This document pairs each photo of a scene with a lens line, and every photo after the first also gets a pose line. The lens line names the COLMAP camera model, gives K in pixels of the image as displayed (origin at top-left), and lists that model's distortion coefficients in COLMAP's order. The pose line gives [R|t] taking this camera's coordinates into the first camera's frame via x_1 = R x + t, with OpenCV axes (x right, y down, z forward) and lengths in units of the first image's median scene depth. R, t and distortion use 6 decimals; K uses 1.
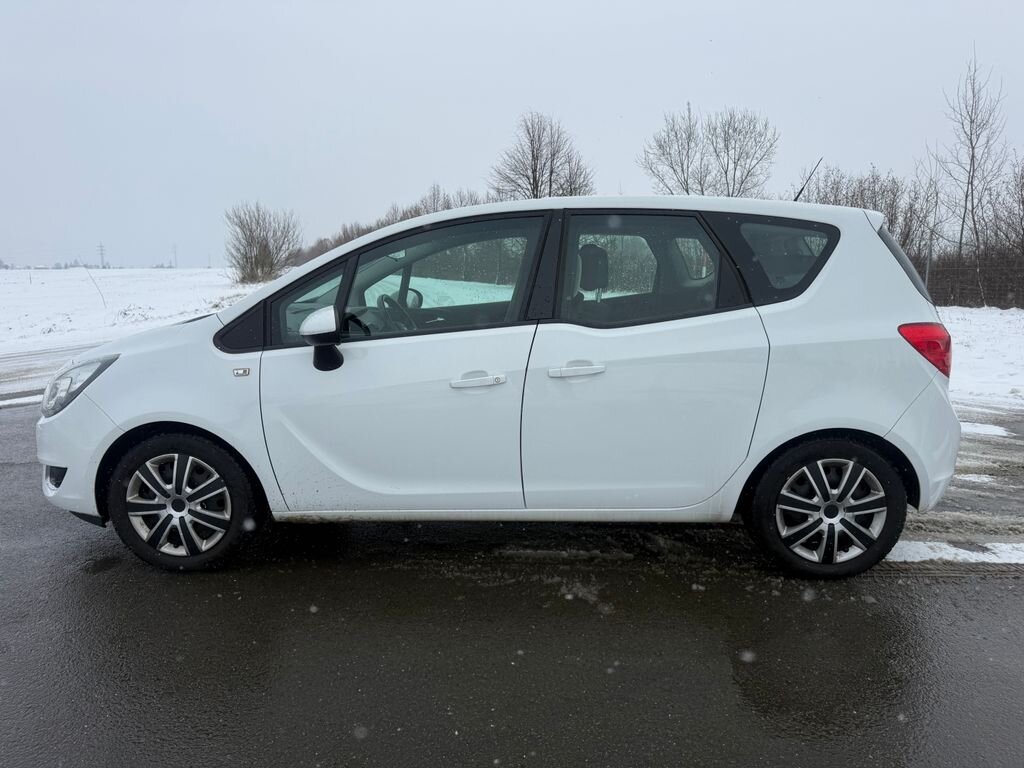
lens RADIAL K [[712.4, 0, 512.0], [0, 712.4, 384.0], [0, 0, 1]] dist [0.053328, -0.049980]
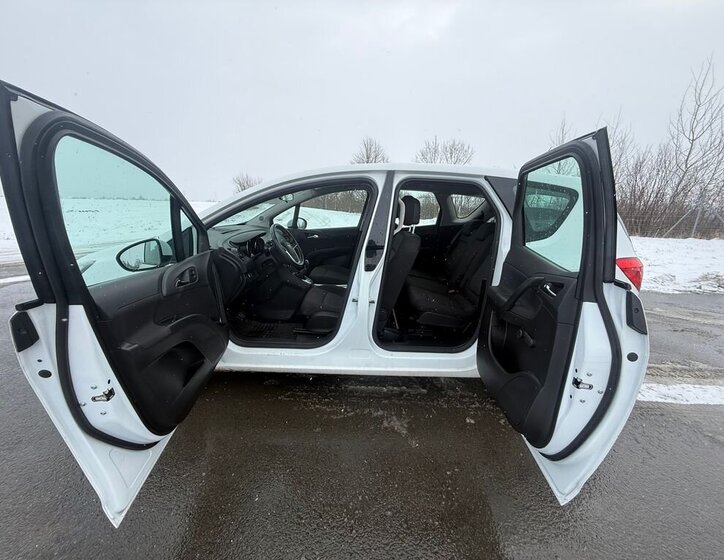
lens RADIAL K [[290.7, 0, 362.0], [0, 290.7, 280.0], [0, 0, 1]] dist [-0.000663, 0.000026]
pose [[0.999324, 0.026434, 0.025547, -0.001895], [-0.028575, 0.995764, 0.087396, -0.066928], [-0.023129, -0.088067, 0.995846, 0.365992]]
